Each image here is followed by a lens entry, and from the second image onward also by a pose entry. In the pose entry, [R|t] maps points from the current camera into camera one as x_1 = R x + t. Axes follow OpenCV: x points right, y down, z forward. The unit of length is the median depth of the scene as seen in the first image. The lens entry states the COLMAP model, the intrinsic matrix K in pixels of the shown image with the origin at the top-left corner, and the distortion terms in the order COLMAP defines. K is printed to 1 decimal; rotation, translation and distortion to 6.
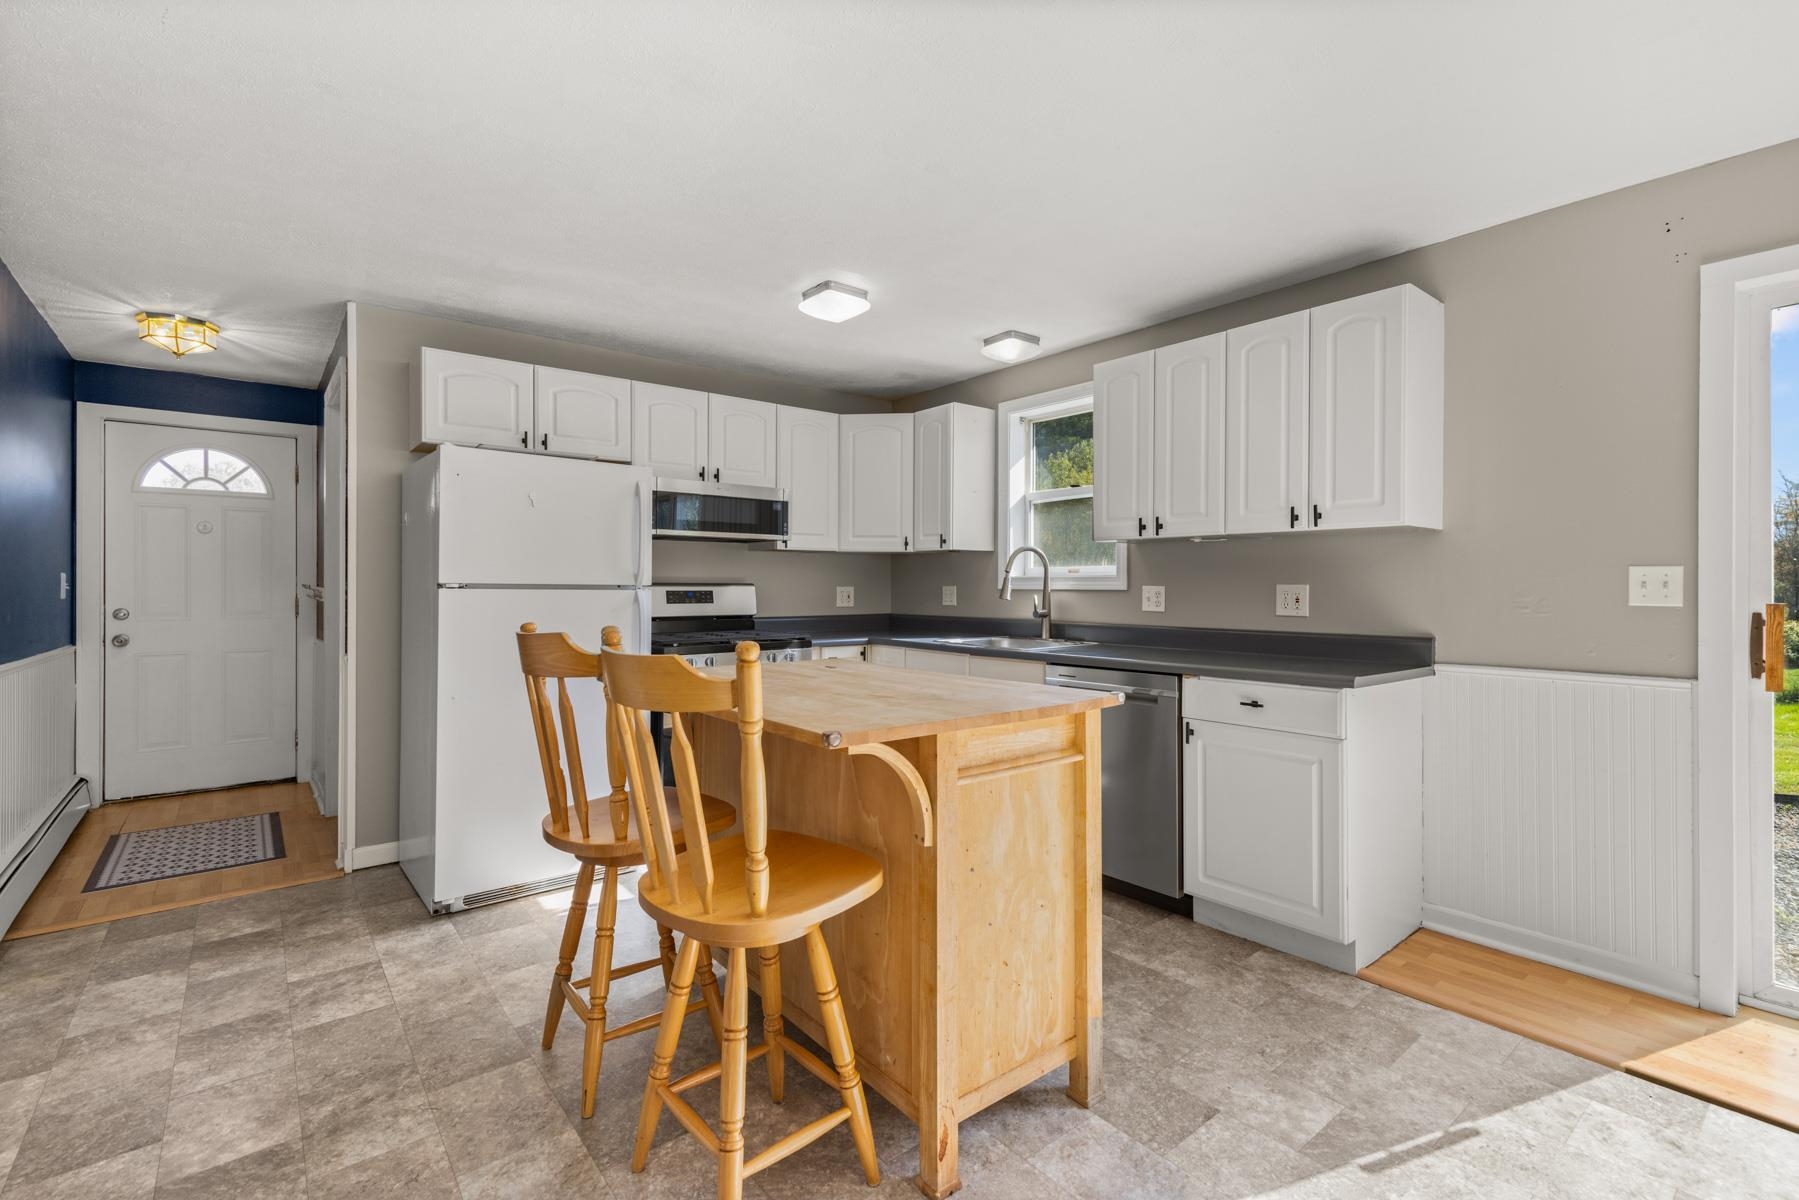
lens RADIAL K [[812.6, 0, 903.4], [0, 812.6, 592.7], [0, 0, 1]] dist [0.014226, -0.000012]
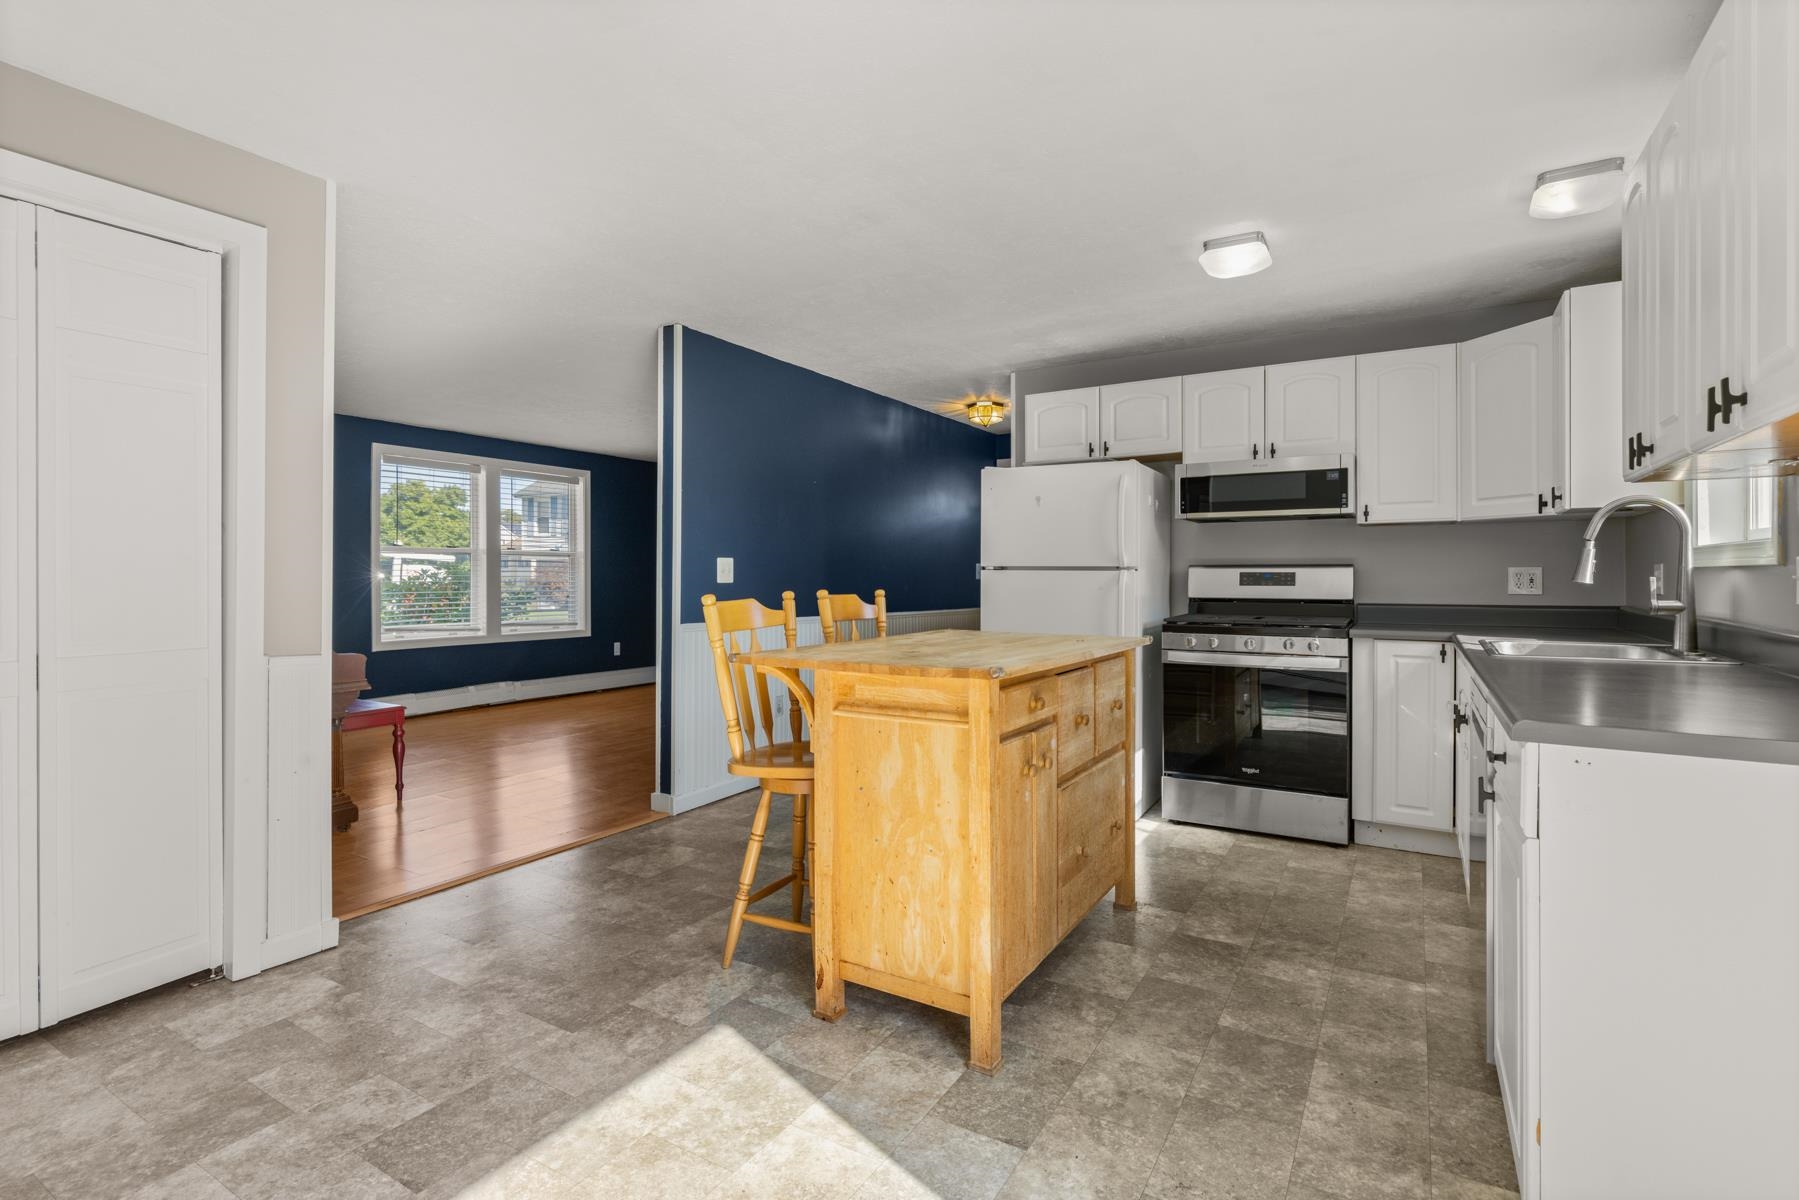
lens RADIAL K [[845.3, 0, 903.9], [0, 845.3, 582.9], [0, 0, 1]] dist [-0.006125, -0.000656]
pose [[0.341086, 0.004022, -0.940024, 0.638665], [-0.006299, 0.999978, 0.001993, 0.012518], [0.940011, 0.005241, 0.341104, 0.303168]]
